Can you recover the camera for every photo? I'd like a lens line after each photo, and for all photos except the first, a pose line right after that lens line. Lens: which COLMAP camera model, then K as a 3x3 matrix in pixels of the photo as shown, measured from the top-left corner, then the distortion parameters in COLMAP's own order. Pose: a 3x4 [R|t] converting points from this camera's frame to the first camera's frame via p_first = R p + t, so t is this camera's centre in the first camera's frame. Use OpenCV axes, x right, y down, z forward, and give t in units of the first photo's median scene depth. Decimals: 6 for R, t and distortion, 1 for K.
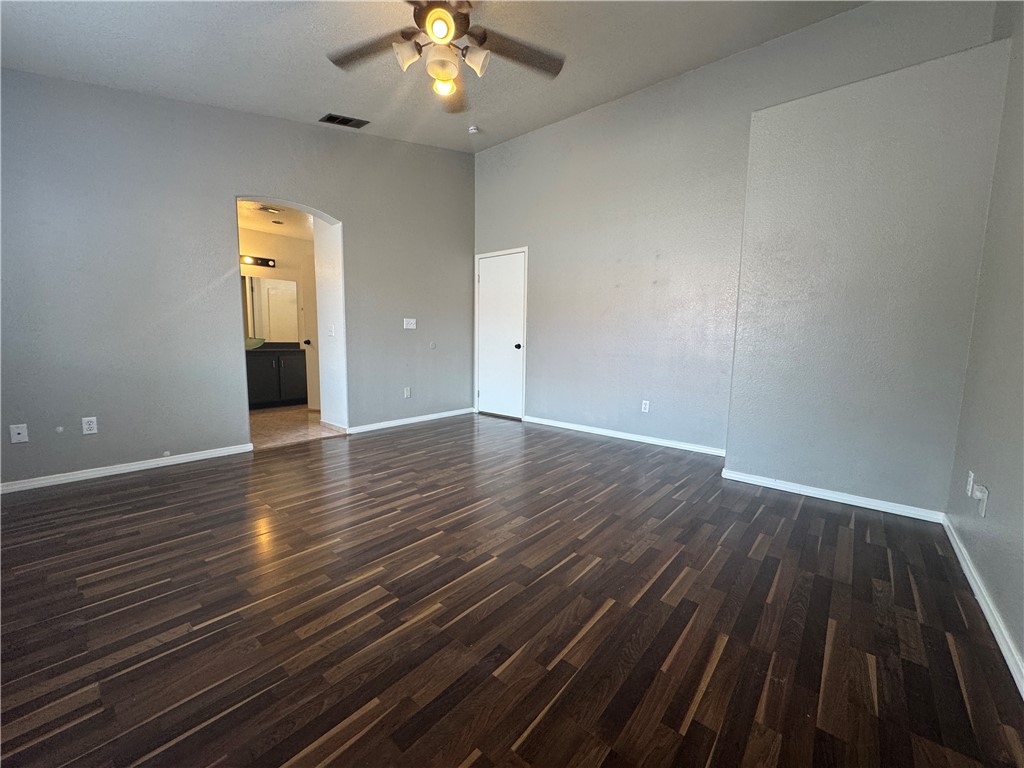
lens RADIAL K [[411.2, 0, 513.4], [0, 411.2, 383.2], [0, 0, 1]] dist [0.000471, 0.000033]
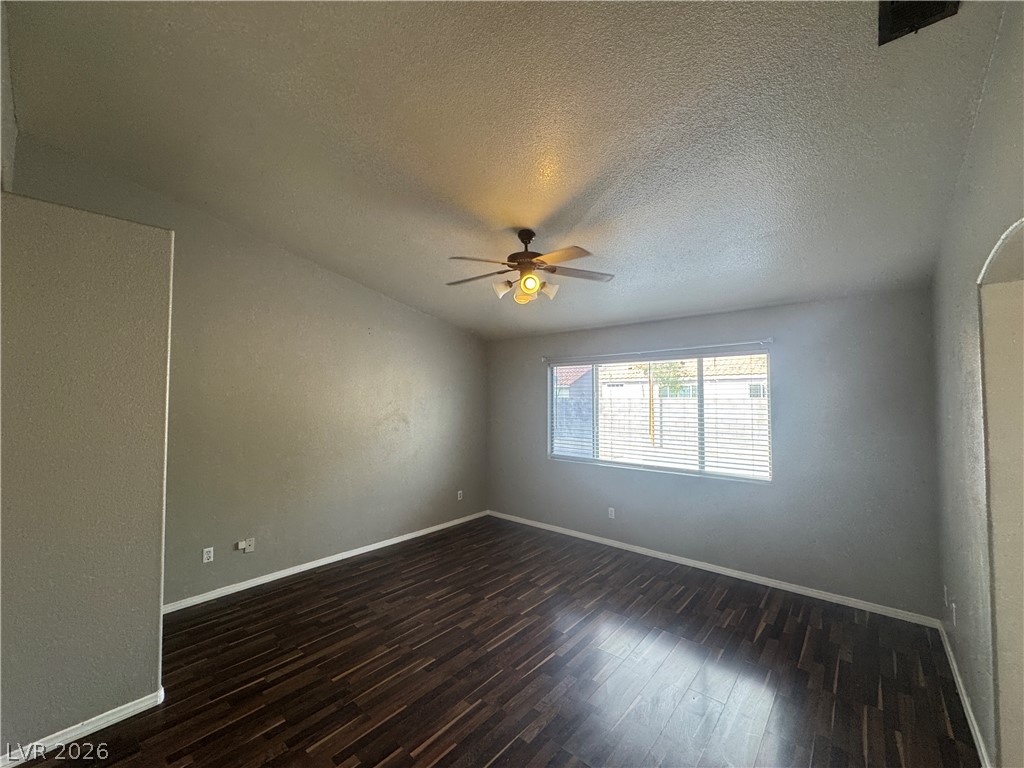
lens RADIAL K [[411.2, 0, 510.5], [0, 411.2, 383.6], [0, 0, 1]] dist [0.000471, 0.000033]
pose [[-0.999772, -0.017813, 0.011756, -0.148307], [-0.016870, 0.996974, 0.075883, -0.602628], [-0.013072, 0.075668, -0.997047, 2.582058]]
